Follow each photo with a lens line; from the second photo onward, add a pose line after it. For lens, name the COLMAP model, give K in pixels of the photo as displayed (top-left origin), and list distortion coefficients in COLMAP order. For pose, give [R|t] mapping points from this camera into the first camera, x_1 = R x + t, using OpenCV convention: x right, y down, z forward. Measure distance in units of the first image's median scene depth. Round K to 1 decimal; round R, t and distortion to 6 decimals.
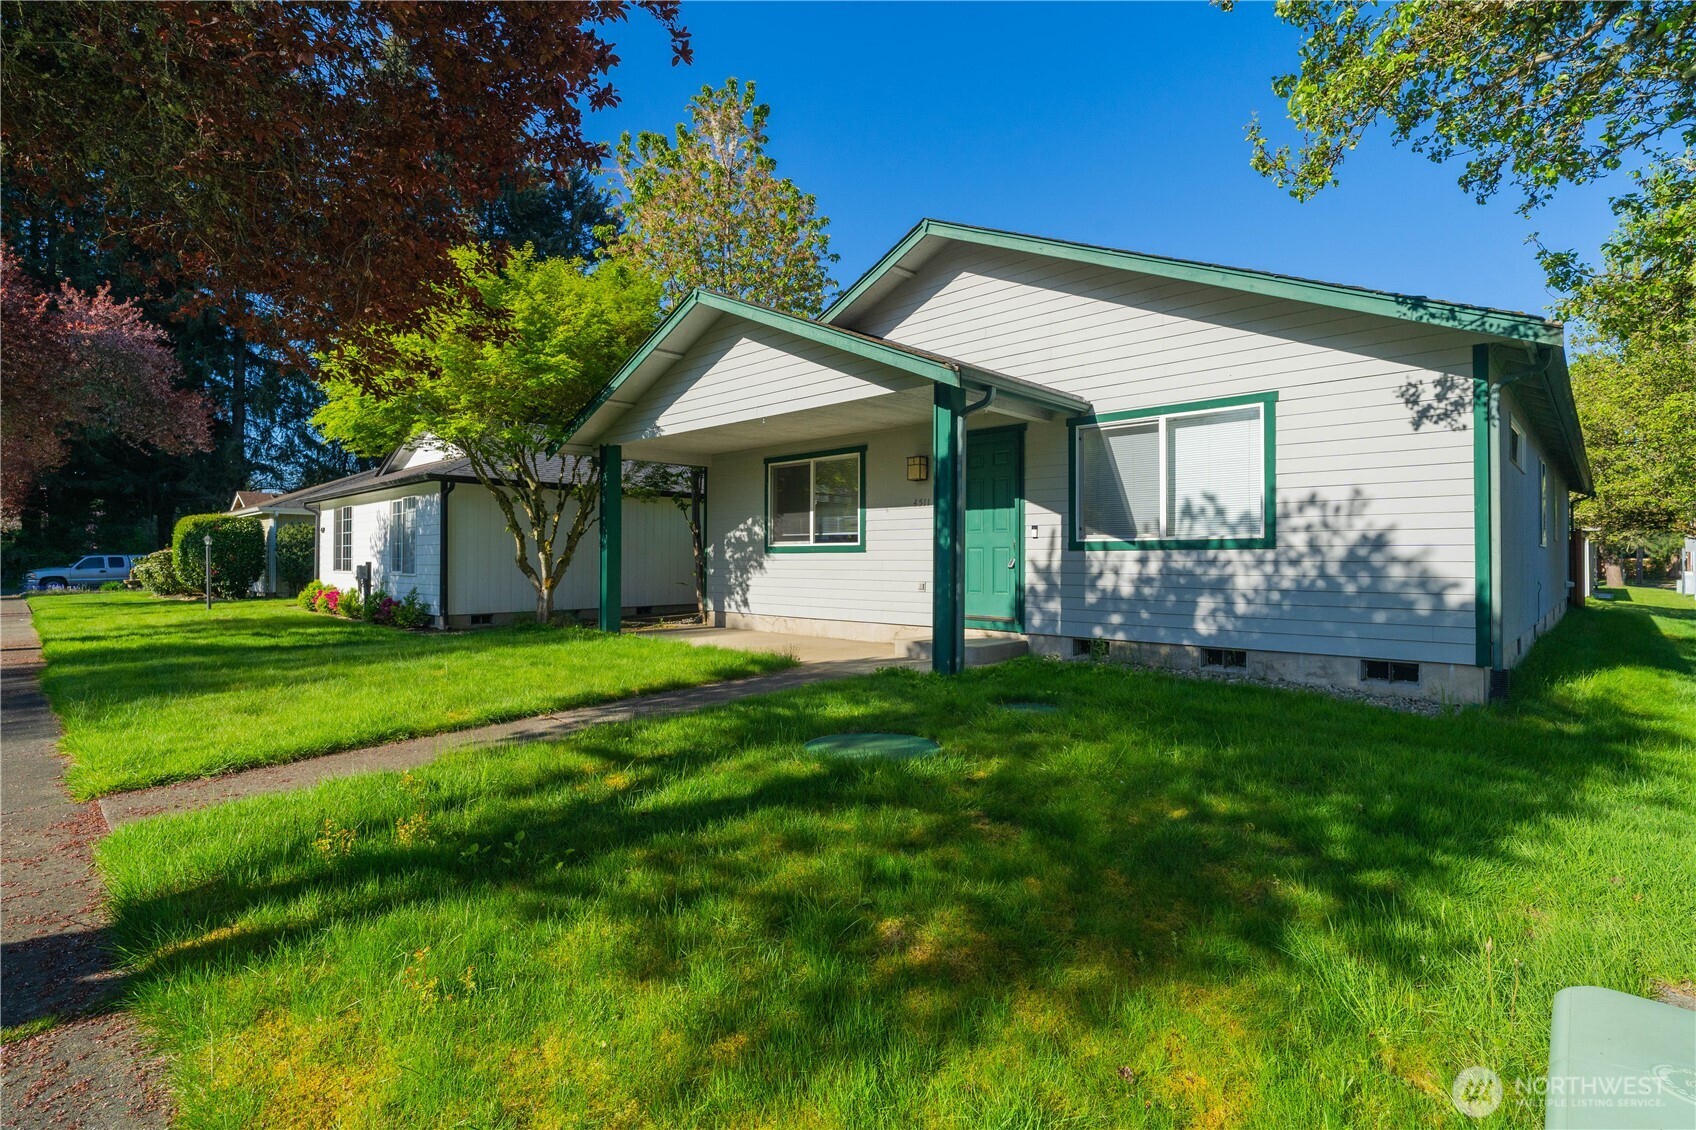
lens RADIAL K [[798.8, 0, 845.6], [0, 798.8, 559.0], [0, 0, 1]] dist [-0.002678, -0.000267]
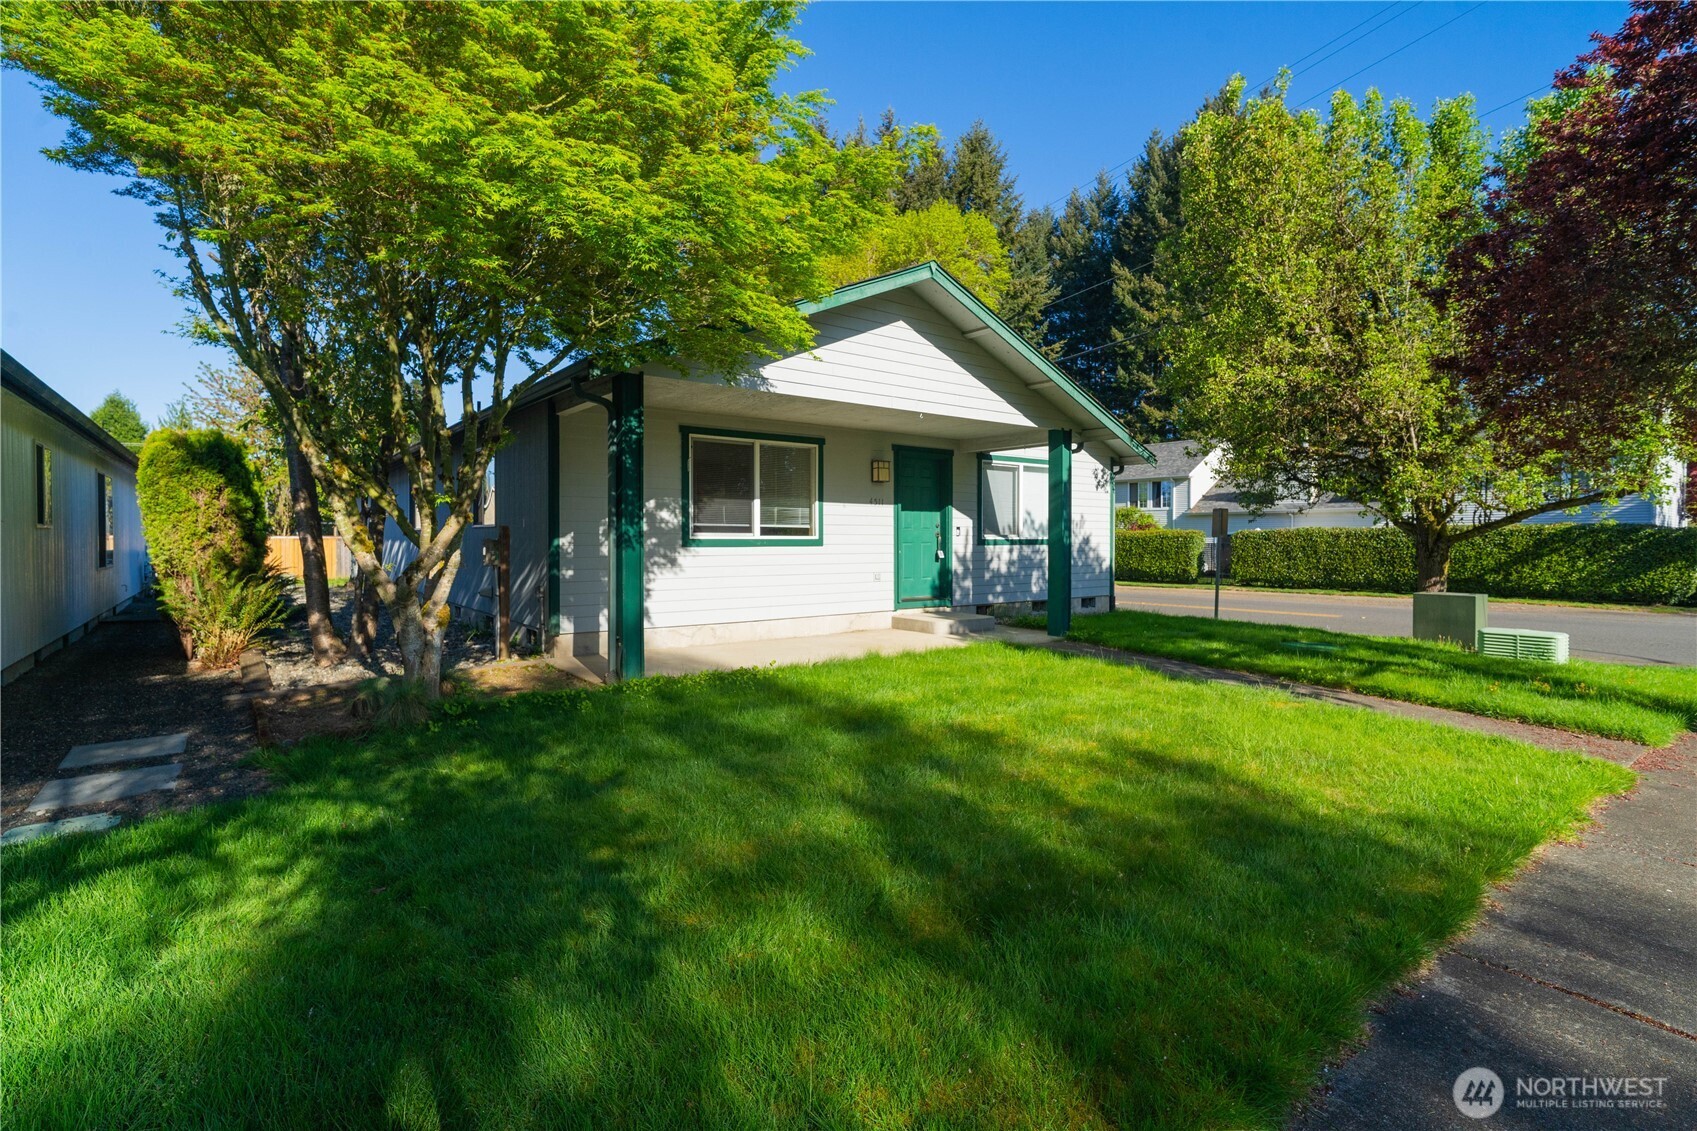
lens RADIAL K [[799.2, 0, 846.2], [0, 799.2, 559.3], [0, 0, 1]] dist [-0.002678, -0.000267]
pose [[0.156193, -0.024759, 0.987416, -1.195122], [0.000768, 0.999689, 0.024945, -0.020084], [-0.987726, -0.003138, 0.156163, 1.012445]]
